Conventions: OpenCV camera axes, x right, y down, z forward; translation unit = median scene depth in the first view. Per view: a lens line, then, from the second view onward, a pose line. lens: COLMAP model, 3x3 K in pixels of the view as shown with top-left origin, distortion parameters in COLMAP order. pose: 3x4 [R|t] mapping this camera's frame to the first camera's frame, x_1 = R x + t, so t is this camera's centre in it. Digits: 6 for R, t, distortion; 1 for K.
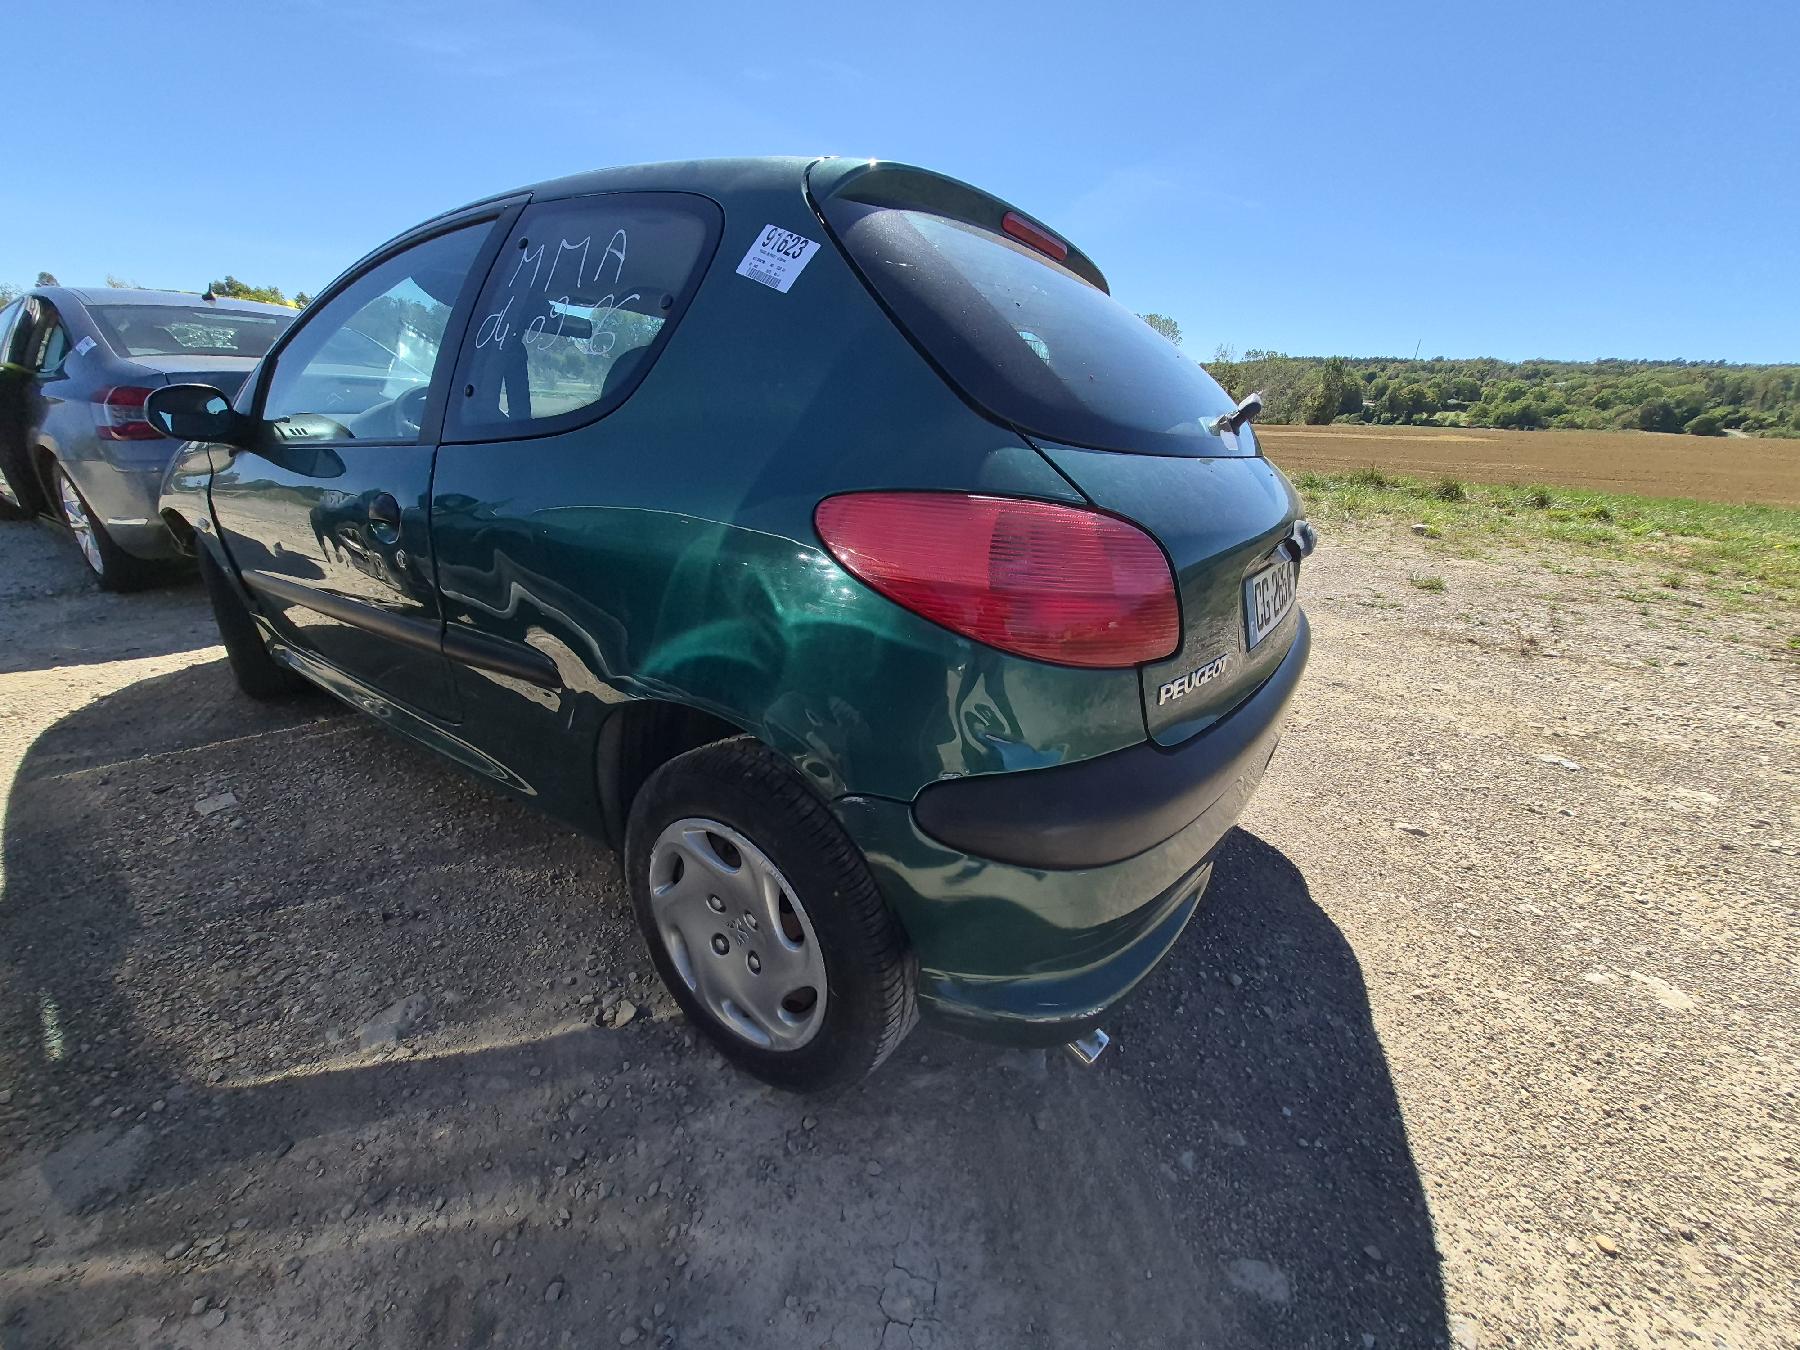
lens RADIAL K [[729.8, 0, 896.5], [0, 729.8, 707.9], [0, 0, 1]] dist [0.003185, 0.000003]
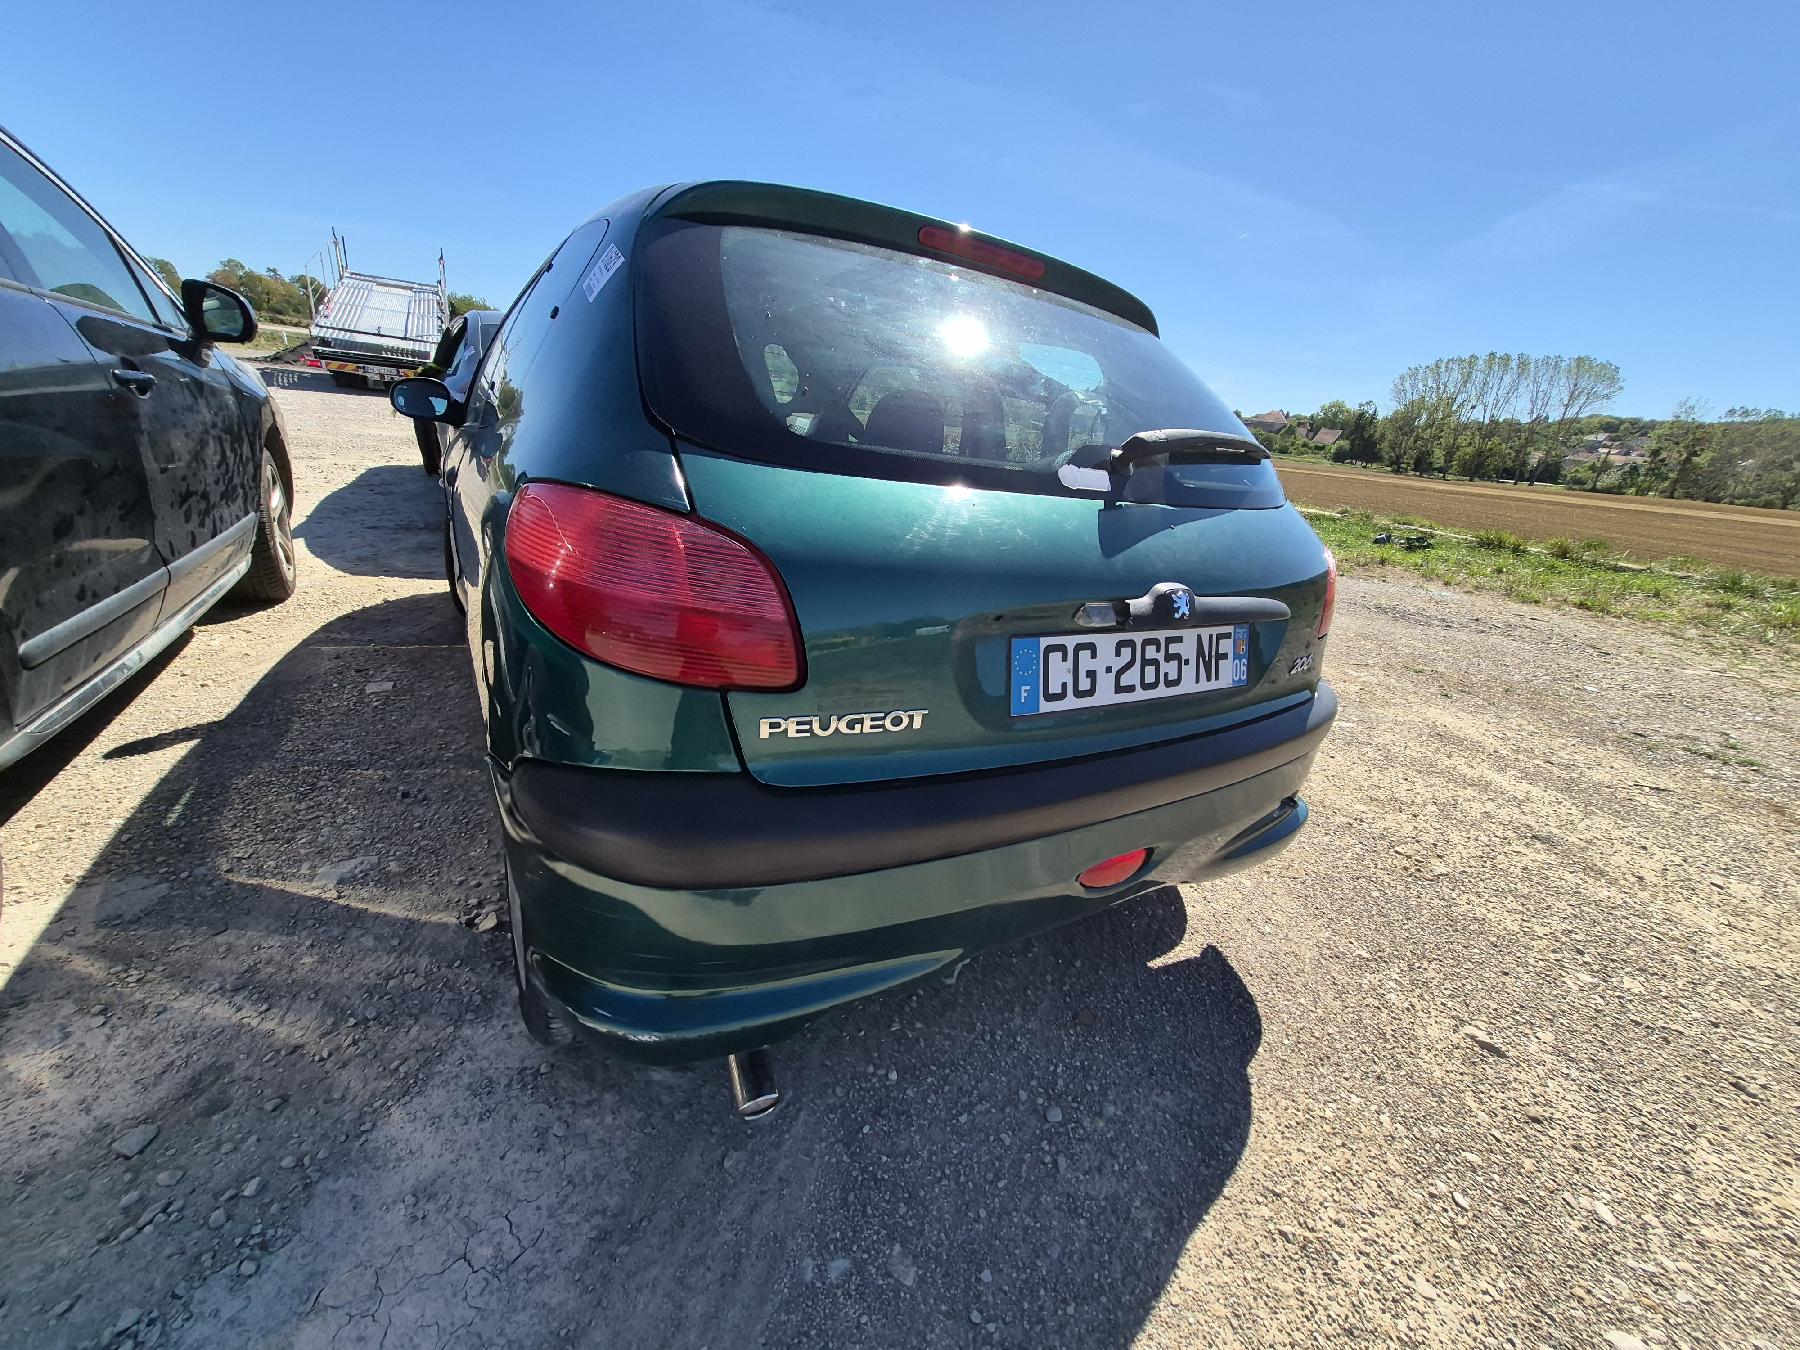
lens RADIAL K [[735.2, 0, 891.7], [0, 735.2, 703.9], [0, 0, 1]] dist [0.004493, 0.000534]
pose [[0.910102, 0.200773, -0.362497, 0.506759], [-0.215878, 0.976420, -0.001193, -0.047554], [0.353709, 0.079341, 0.931984, 0.109416]]
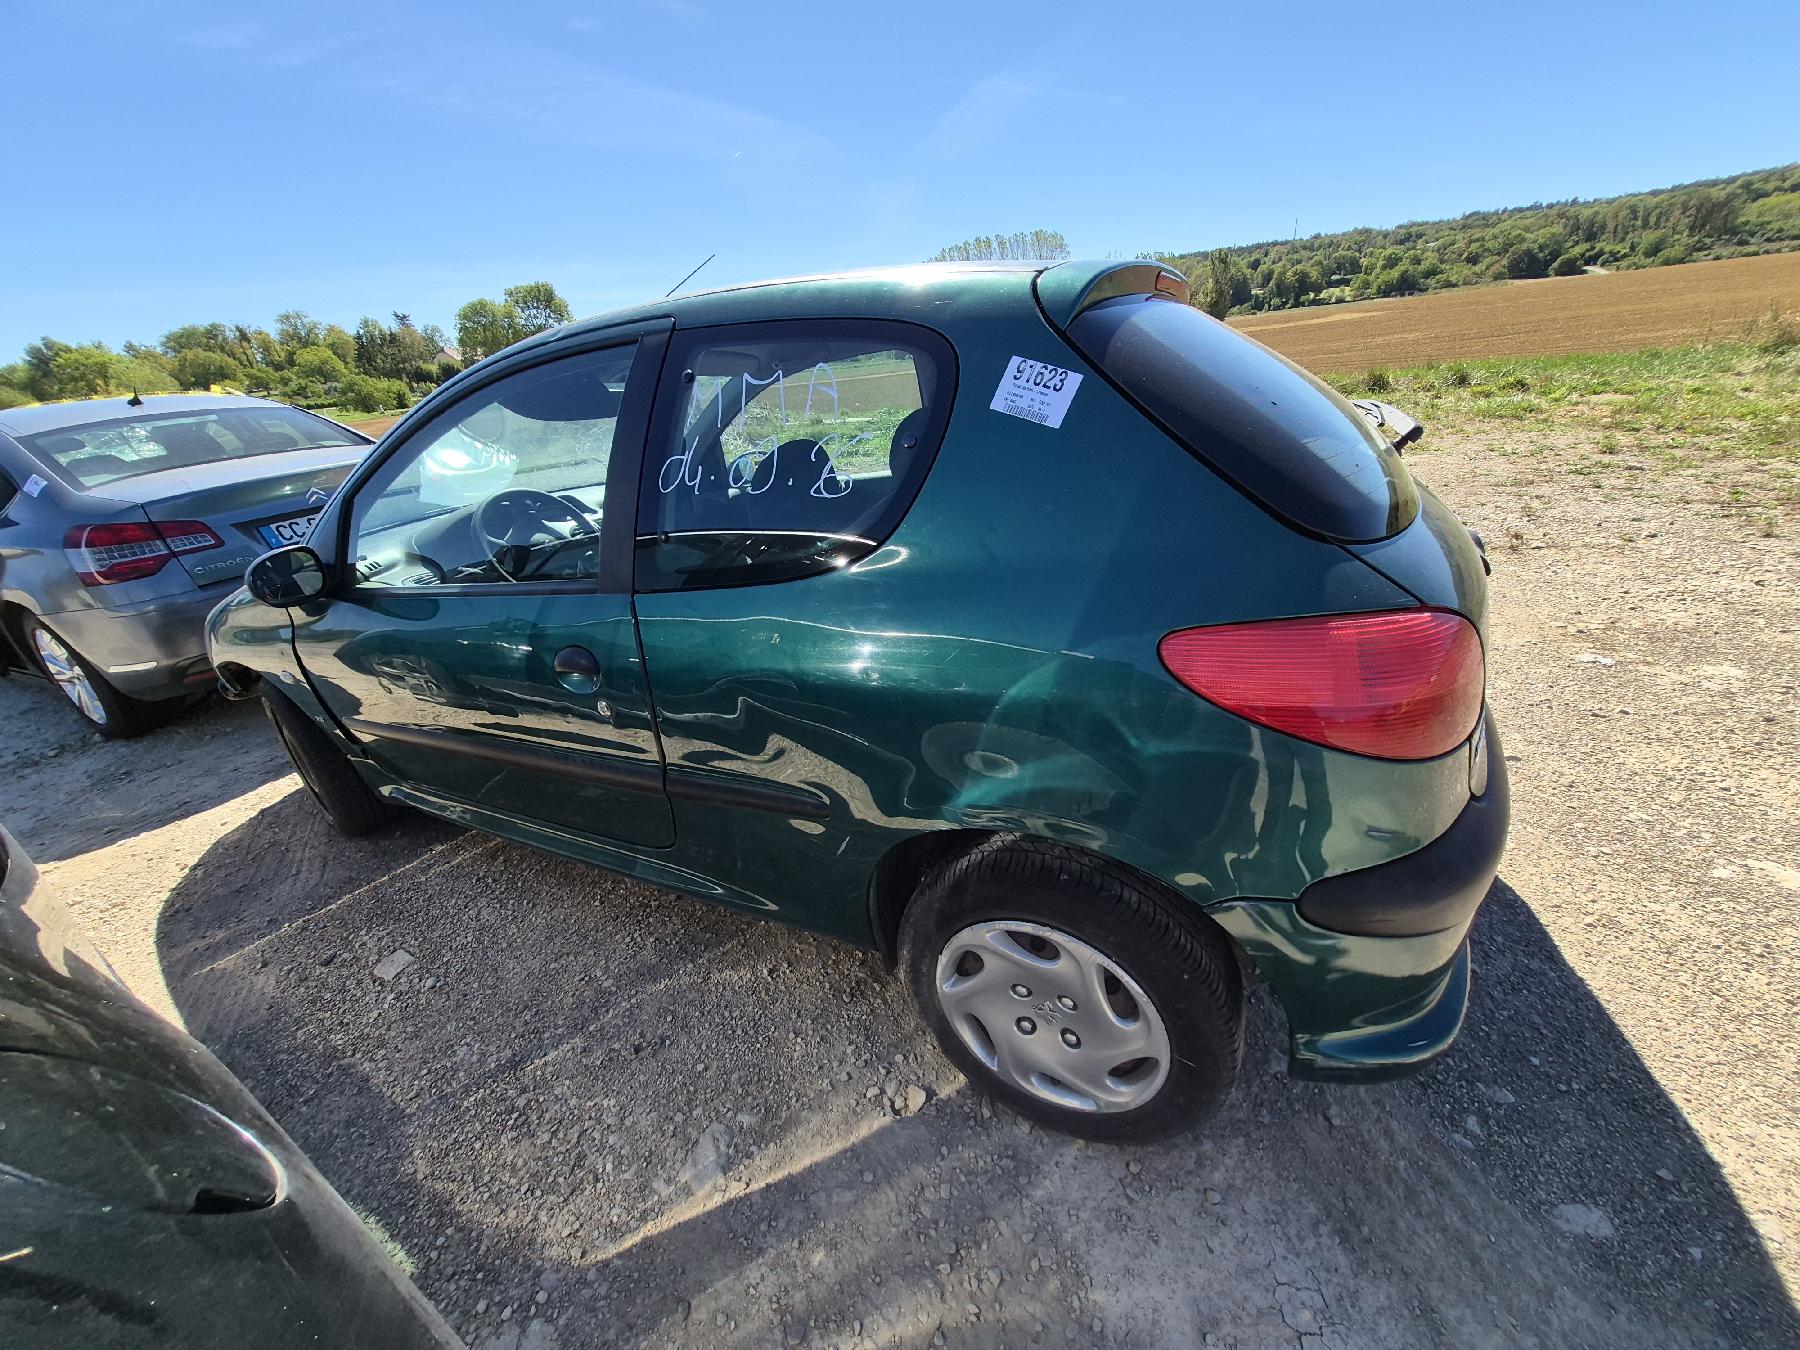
lens RADIAL K [[735.2, 0, 891.7], [0, 735.2, 703.9], [0, 0, 1]] dist [0.004493, 0.000534]
pose [[0.981109, -0.181025, 0.068234, -0.344946], [0.176734, 0.982146, 0.064451, -0.195455], [-0.078683, -0.051175, 0.995585, -0.020152]]
